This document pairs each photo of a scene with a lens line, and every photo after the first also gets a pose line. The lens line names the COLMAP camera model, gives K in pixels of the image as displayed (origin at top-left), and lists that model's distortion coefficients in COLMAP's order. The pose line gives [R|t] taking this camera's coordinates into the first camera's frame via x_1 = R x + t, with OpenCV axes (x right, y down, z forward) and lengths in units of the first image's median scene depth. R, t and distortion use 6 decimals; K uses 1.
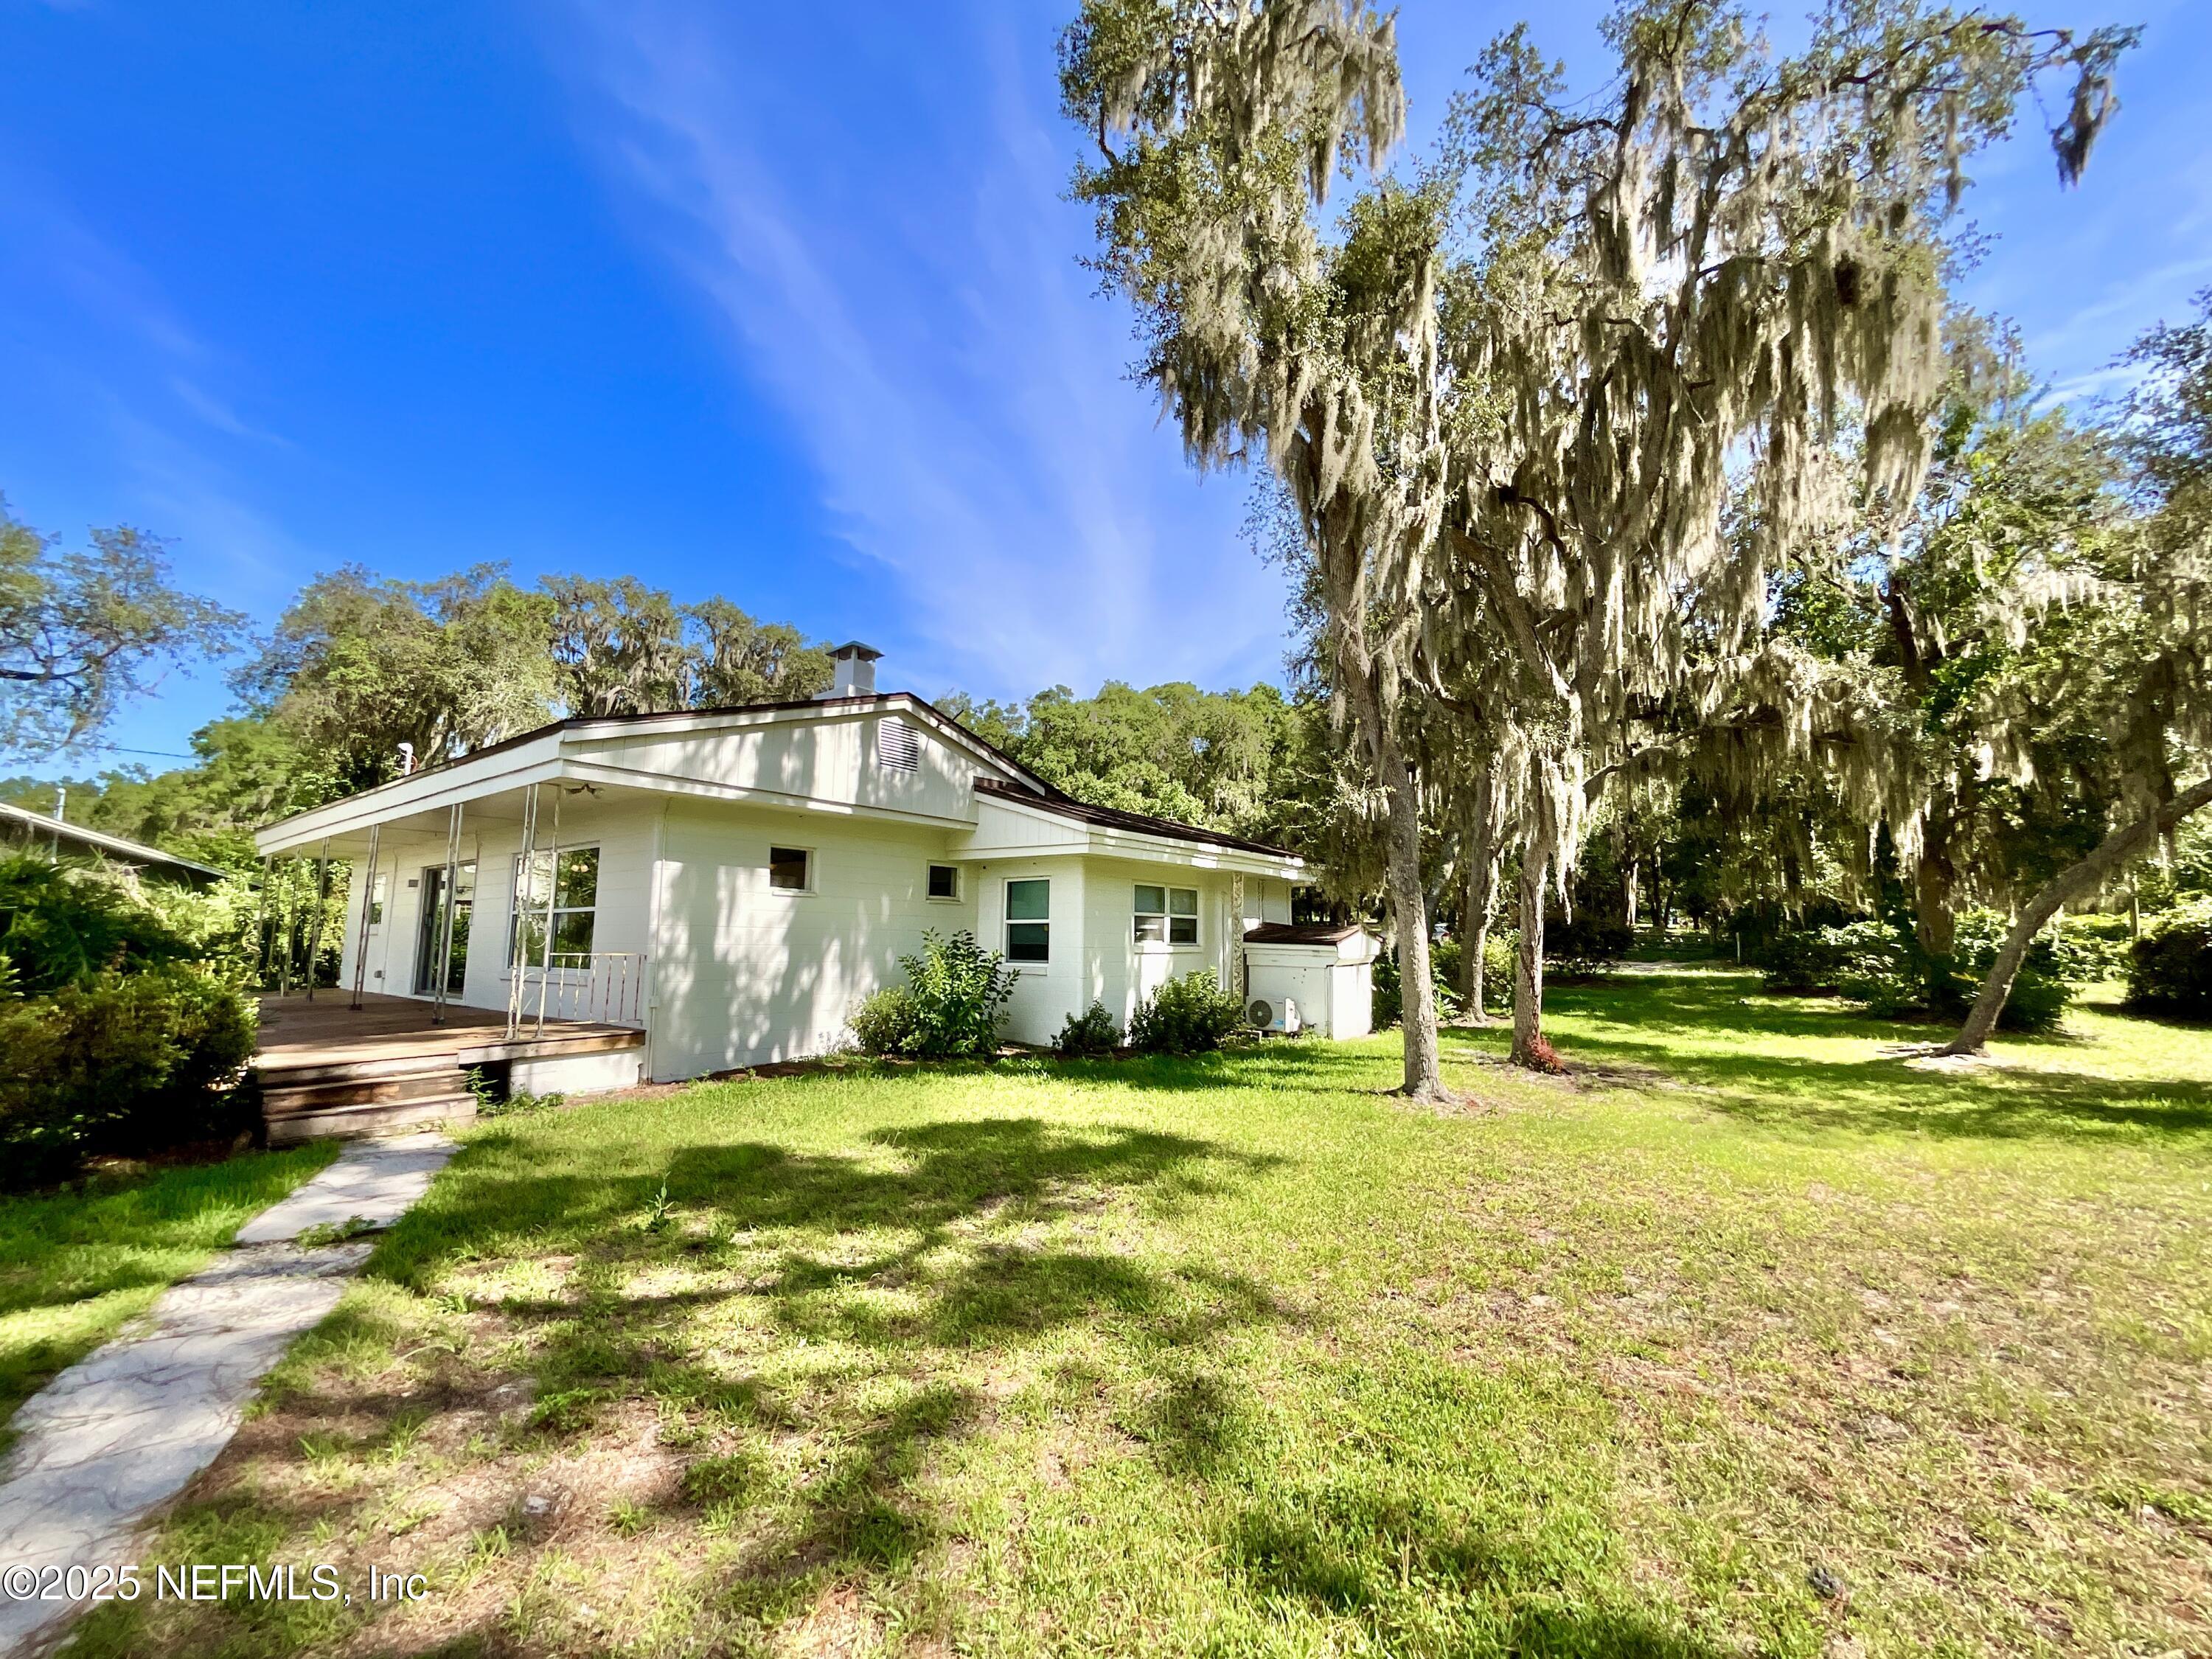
lens RADIAL K [[901.0, 0, 1102.0], [0, 901.0, 835.0], [0, 0, 1]] dist [0.001414, -0.000386]
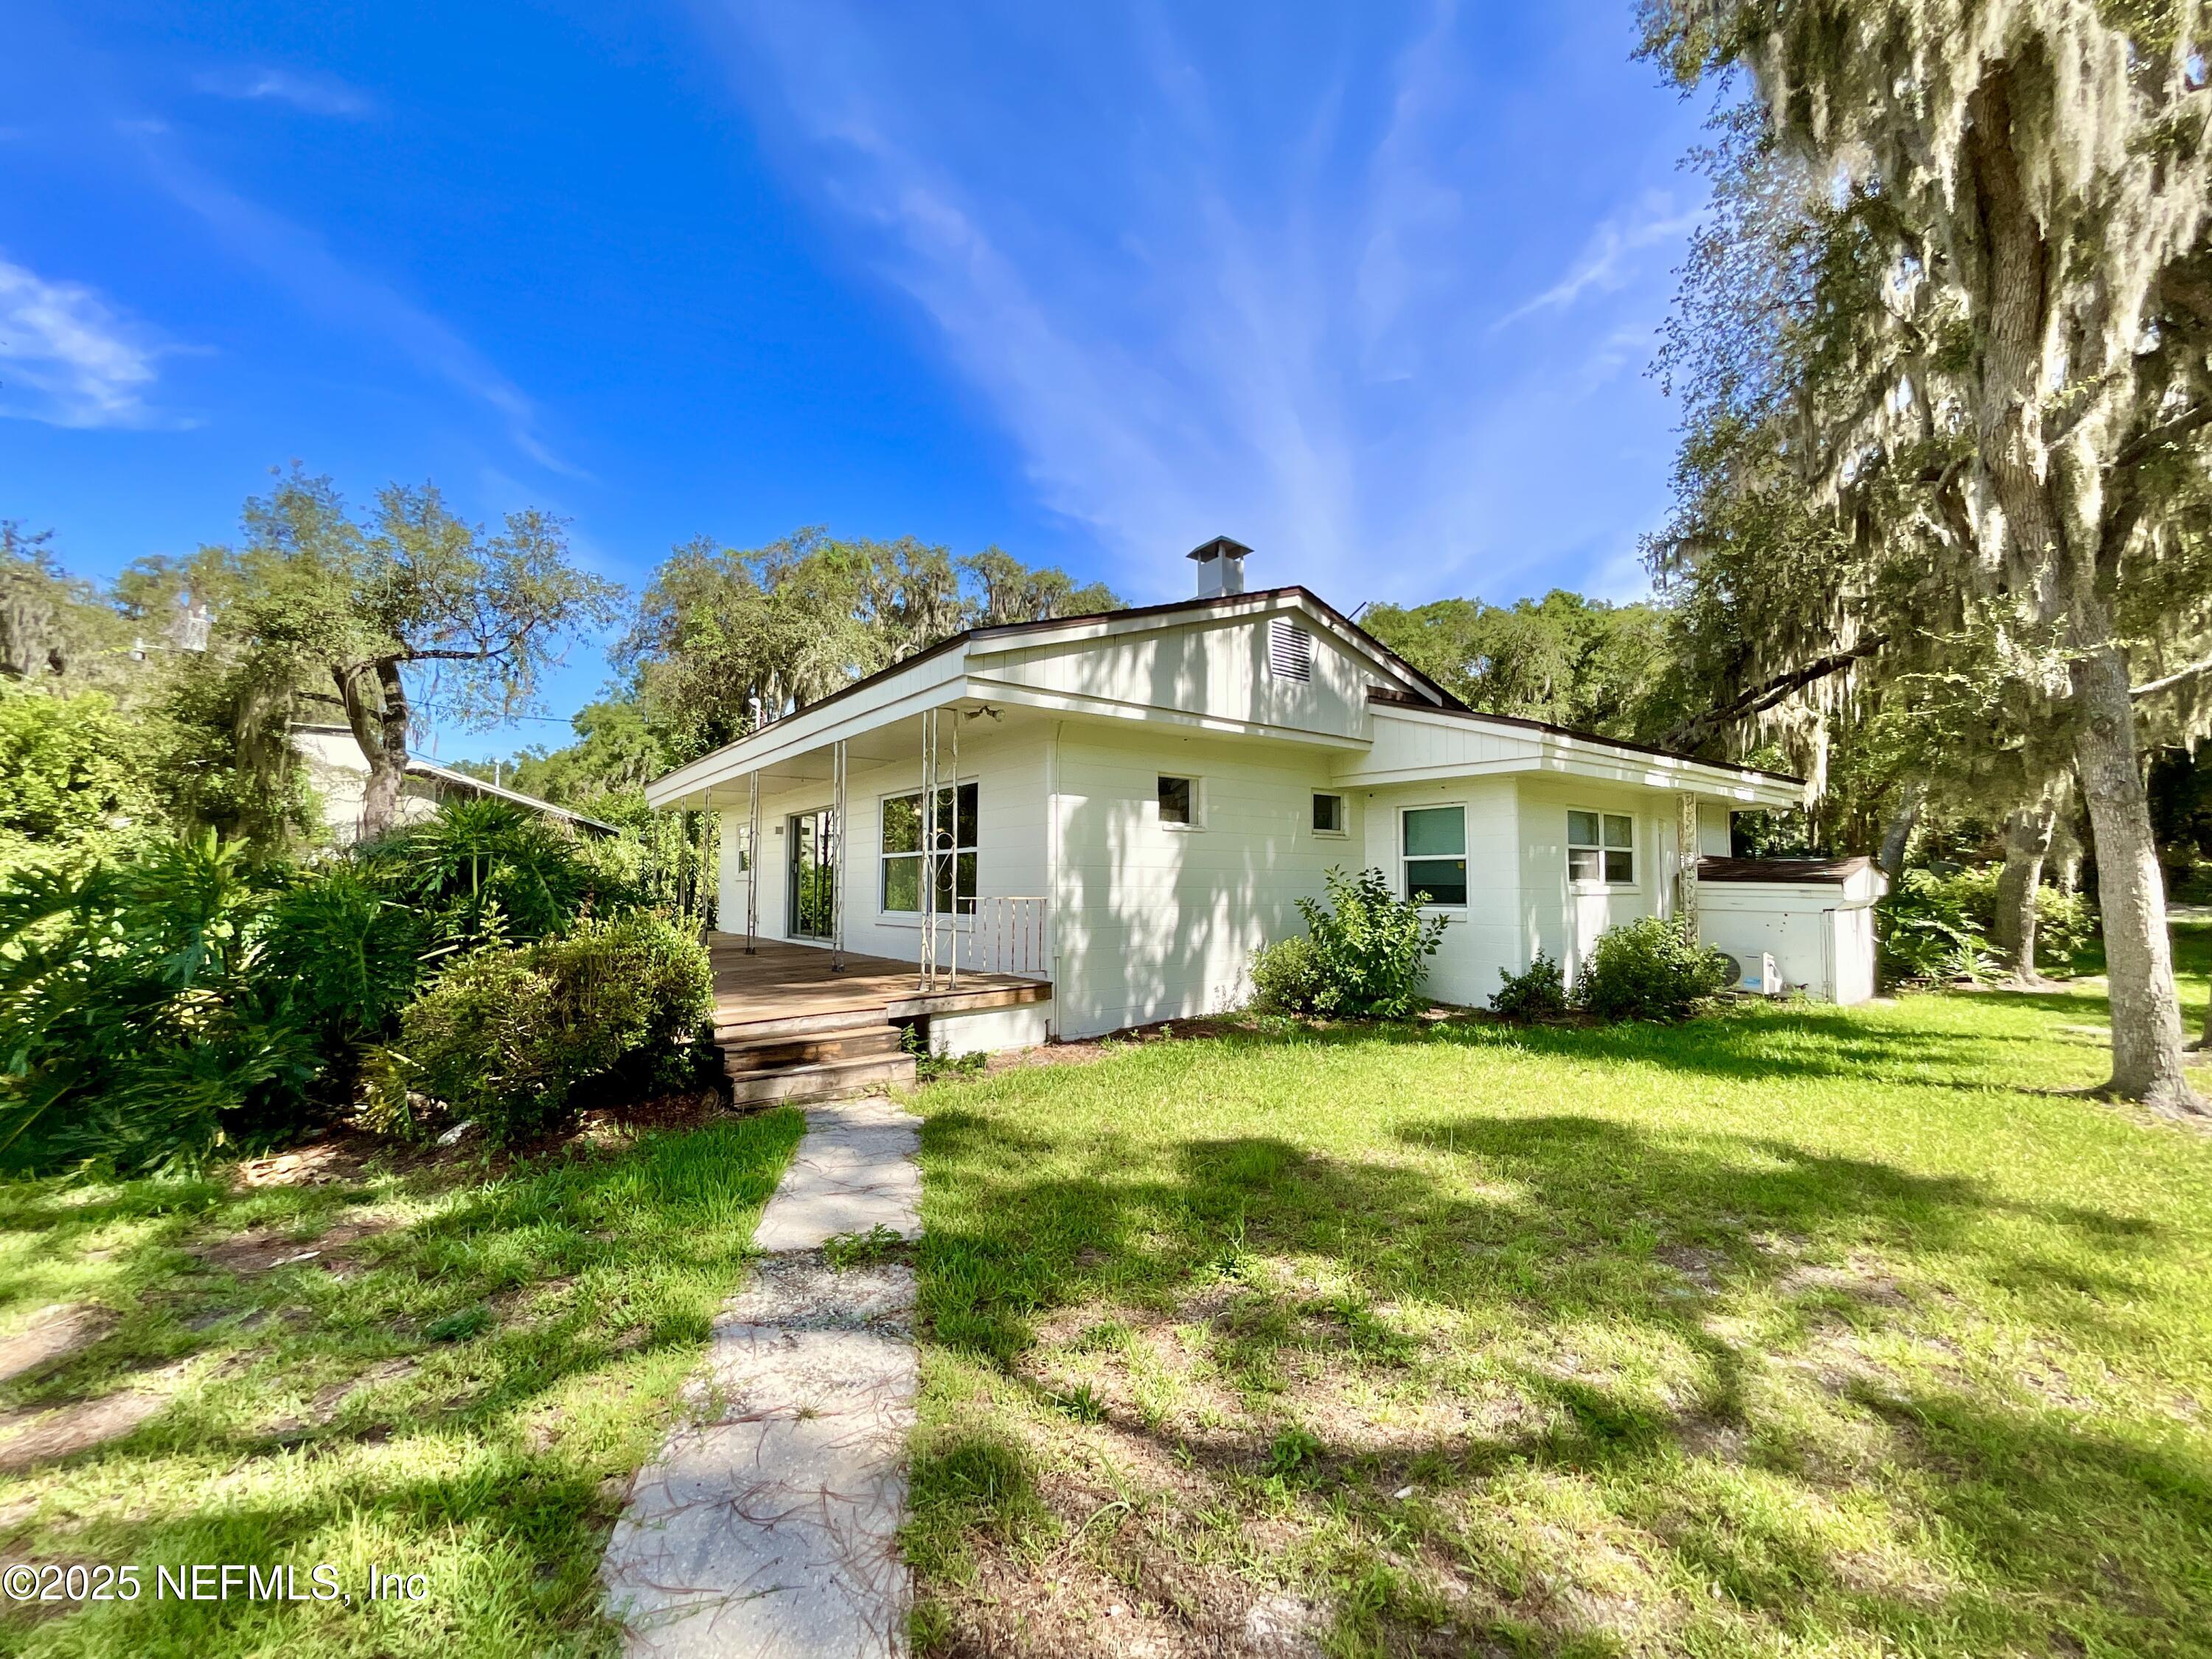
lens RADIAL K [[899.2, 0, 1102.4], [0, 899.2, 833.7], [0, 0, 1]] dist [-0.000244, 0.000474]
pose [[0.965725, -0.022041, -0.258631, -0.174632], [0.037837, 0.997699, 0.056259, 0.016676], [0.256796, -0.064117, 0.964337, 0.128697]]
